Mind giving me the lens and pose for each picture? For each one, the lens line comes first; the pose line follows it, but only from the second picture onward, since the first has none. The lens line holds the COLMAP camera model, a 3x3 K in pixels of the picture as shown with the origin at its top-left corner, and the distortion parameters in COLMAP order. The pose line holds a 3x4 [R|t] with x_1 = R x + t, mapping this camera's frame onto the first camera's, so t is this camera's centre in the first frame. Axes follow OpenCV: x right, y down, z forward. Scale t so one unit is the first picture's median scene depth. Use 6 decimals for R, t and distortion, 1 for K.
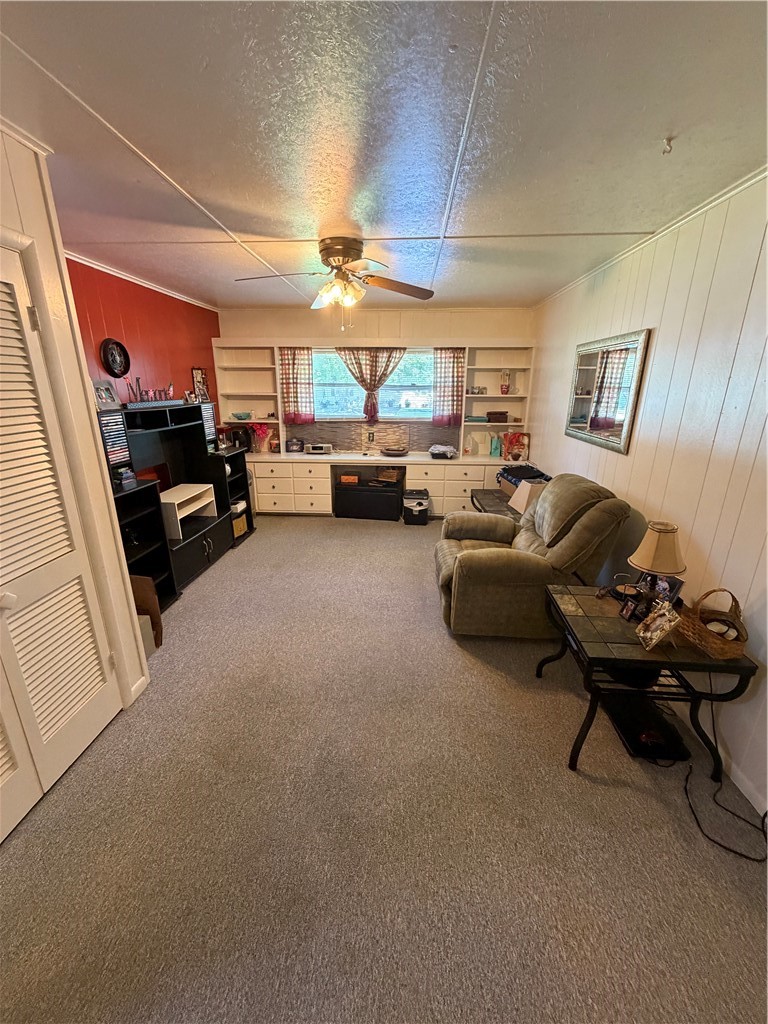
lens RADIAL K [[406.4, 0, 383.6], [0, 406.4, 510.7], [0, 0, 1]] dist [-0.003863, -0.000145]
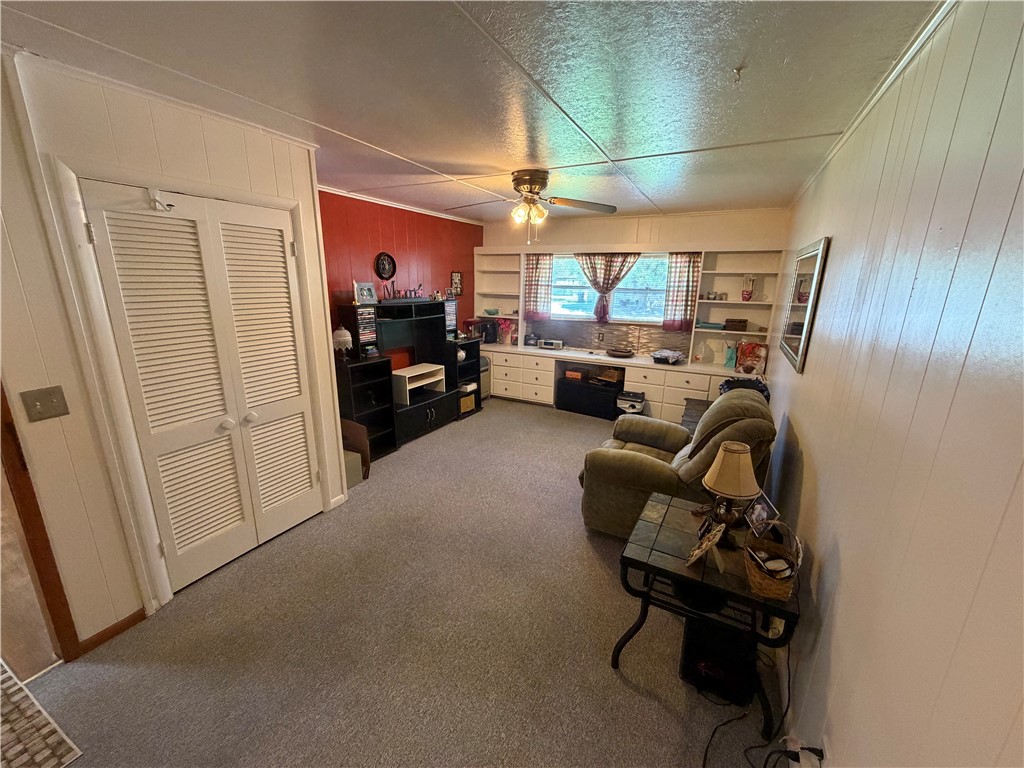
lens RADIAL K [[406.4, 0, 510.0], [0, 406.4, 385.2], [0, 0, 1]] dist [-0.003863, -0.000145]
pose [[0.909599, 0.115189, -0.399200, 0.258461], [-0.136016, 0.990413, -0.024136, -0.003924], [0.392592, 0.076252, 0.916546, -0.046218]]
